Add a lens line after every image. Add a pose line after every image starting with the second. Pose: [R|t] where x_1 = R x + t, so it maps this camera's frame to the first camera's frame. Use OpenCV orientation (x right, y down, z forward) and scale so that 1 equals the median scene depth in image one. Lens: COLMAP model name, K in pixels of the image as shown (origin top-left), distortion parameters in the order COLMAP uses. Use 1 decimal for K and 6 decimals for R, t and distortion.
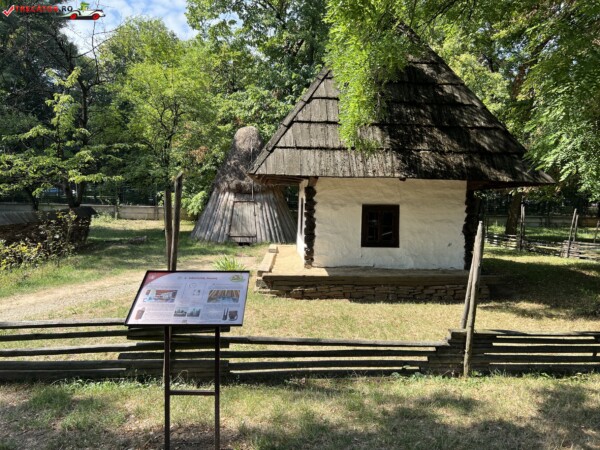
lens RADIAL K [[453.9, 0, 300.7], [0, 453.9, 224.4], [0, 0, 1]] dist [0.044457, -0.049448]
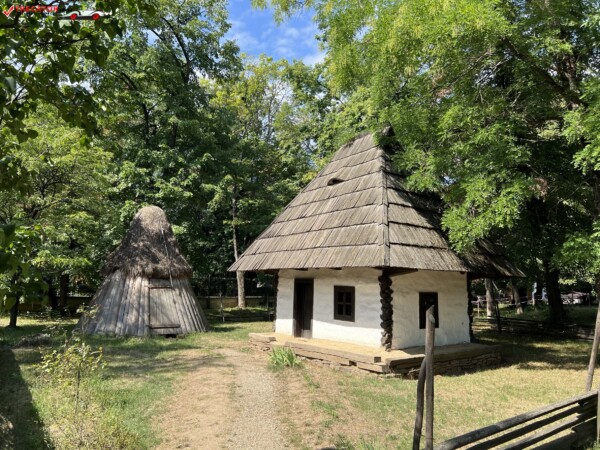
lens RADIAL K [[453.9, 0, 301.4], [0, 453.9, 224.0], [0, 0, 1]] dist [0.044457, -0.049448]
pose [[0.848975, 0.066329, 0.524254, -0.385910], [0.027467, 0.985211, -0.169130, -0.013608], [-0.527719, 0.157987, 0.834598, 0.068887]]
